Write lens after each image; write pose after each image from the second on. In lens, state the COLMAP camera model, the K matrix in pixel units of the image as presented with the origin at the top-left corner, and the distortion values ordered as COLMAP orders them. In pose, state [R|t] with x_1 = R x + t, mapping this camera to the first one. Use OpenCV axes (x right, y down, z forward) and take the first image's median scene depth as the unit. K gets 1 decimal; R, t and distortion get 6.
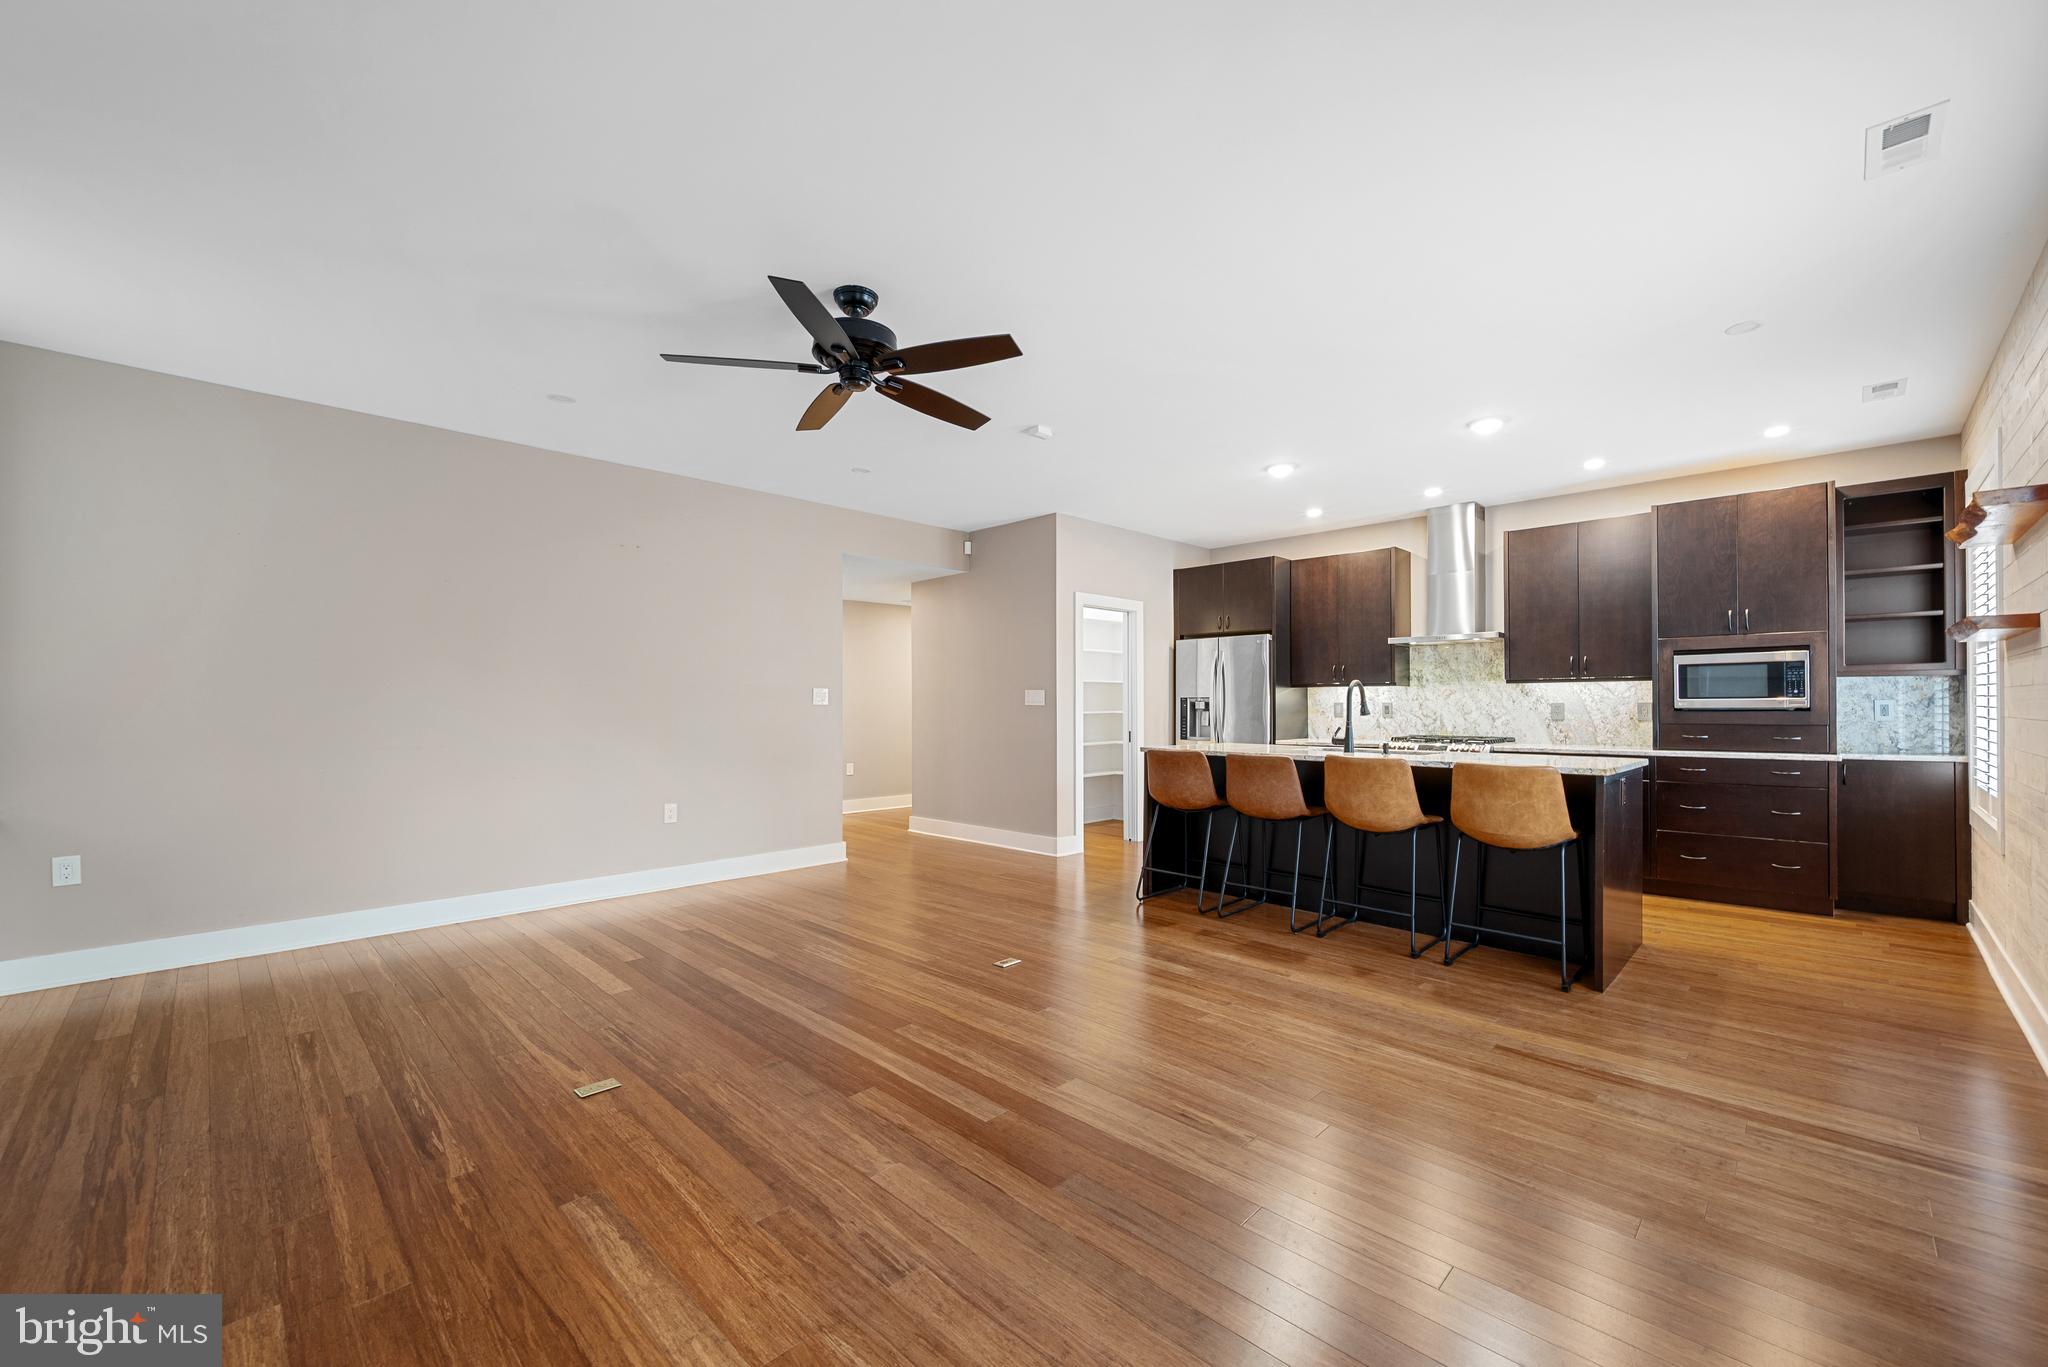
lens RADIAL K [[810.9, 0, 1047.8], [0, 810.9, 690.6], [0, 0, 1]] dist [0.000779, 0.000052]
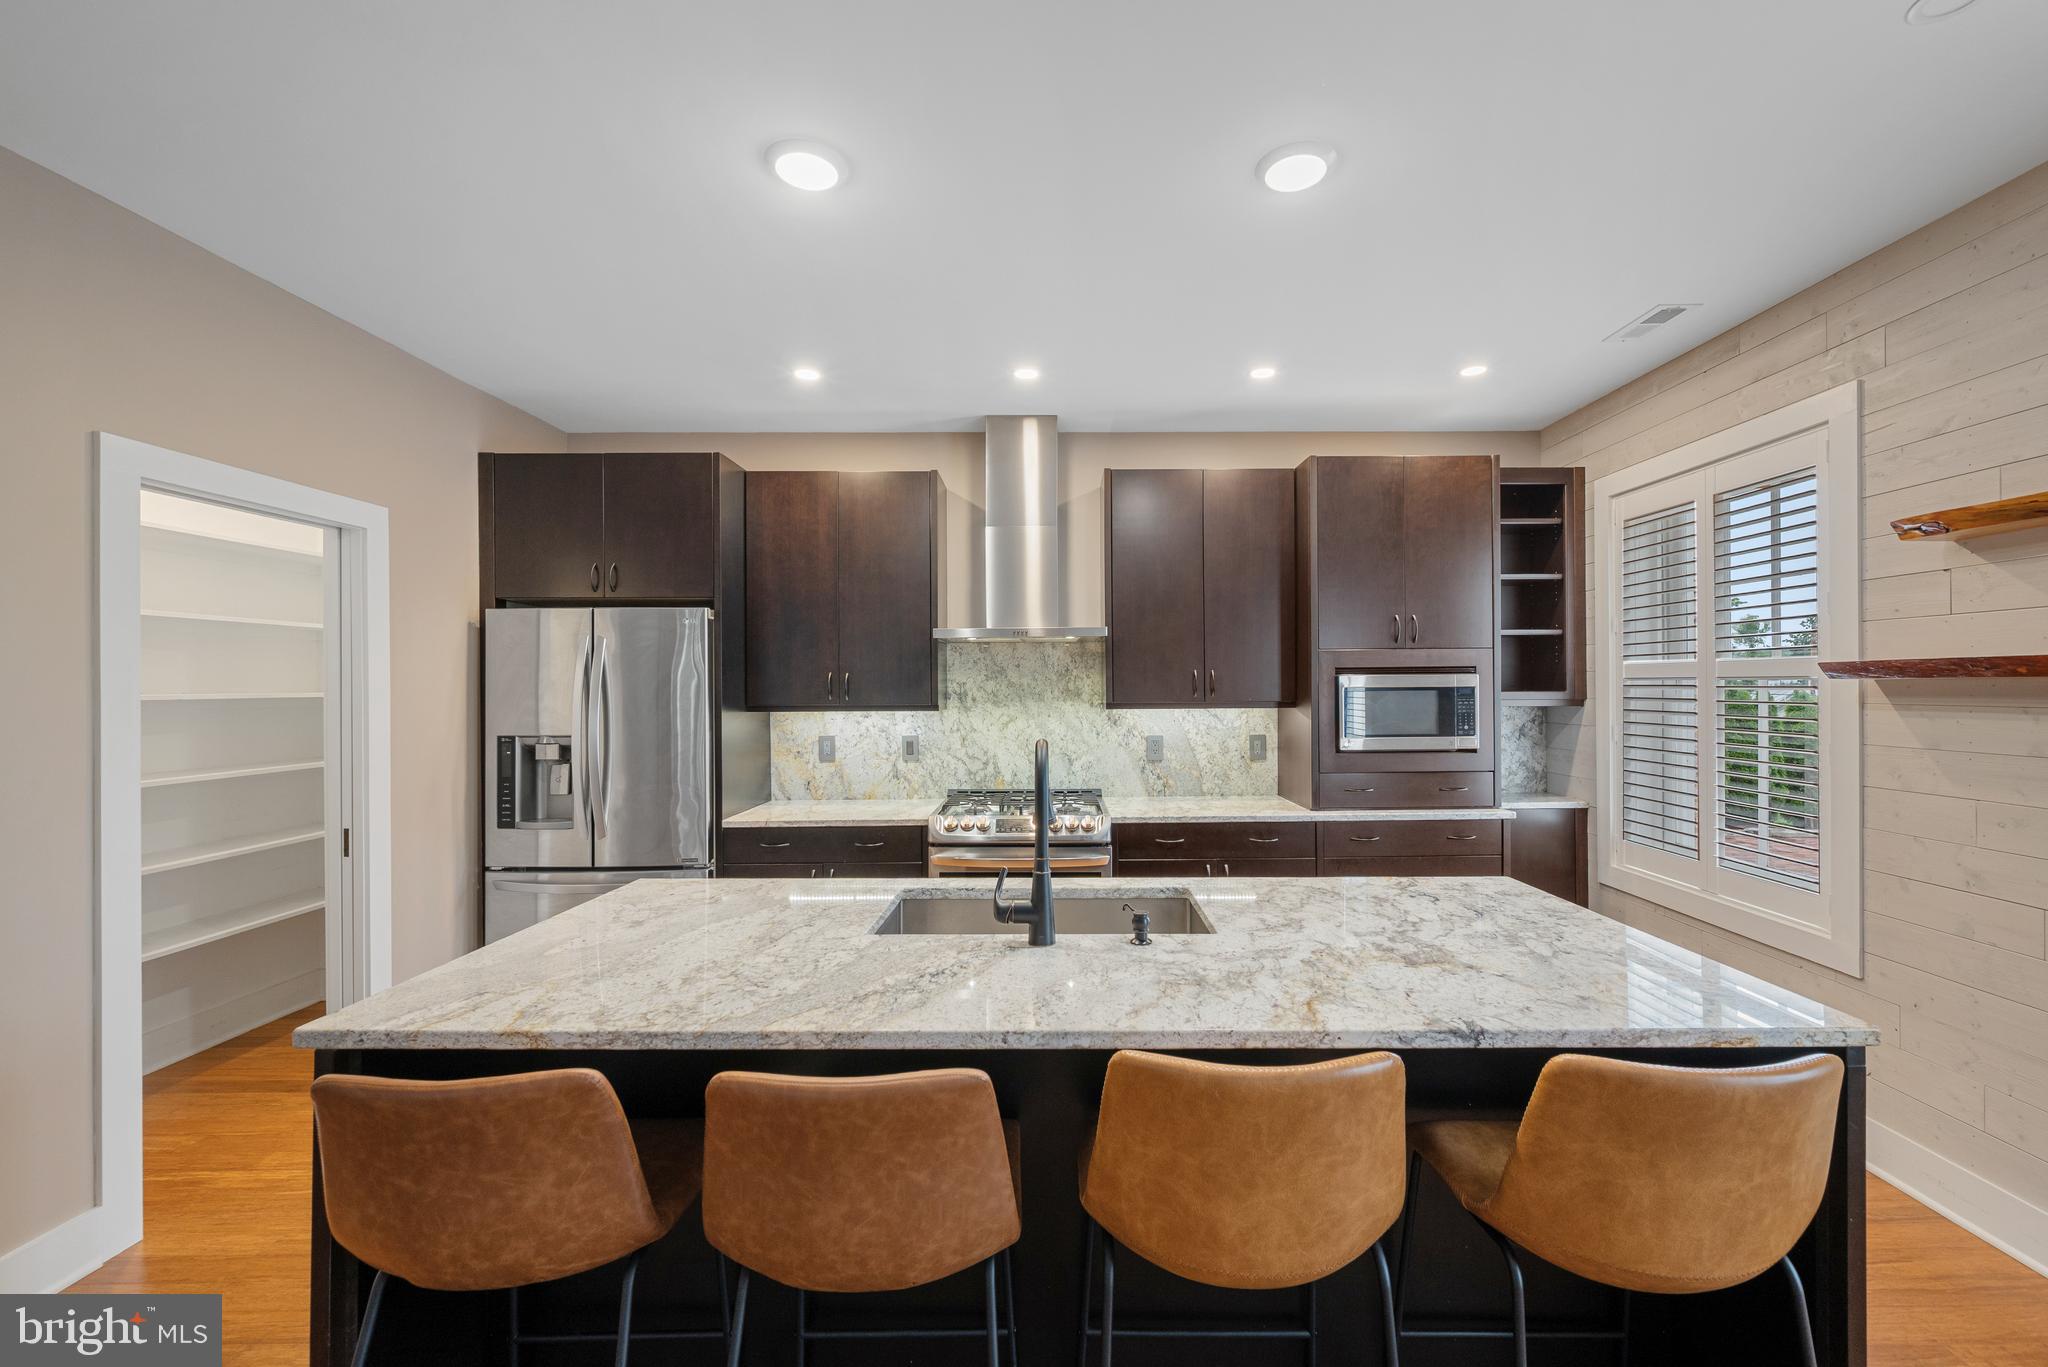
lens RADIAL K [[810.9, 0, 1047.8], [0, 810.9, 690.6], [0, 0, 1]] dist [0.000779, 0.000052]
pose [[0.728995, -0.004006, 0.684507, 0.085271], [-0.009104, 0.999838, 0.015548, -0.029121], [-0.684458, -0.017566, 0.728841, 0.503998]]
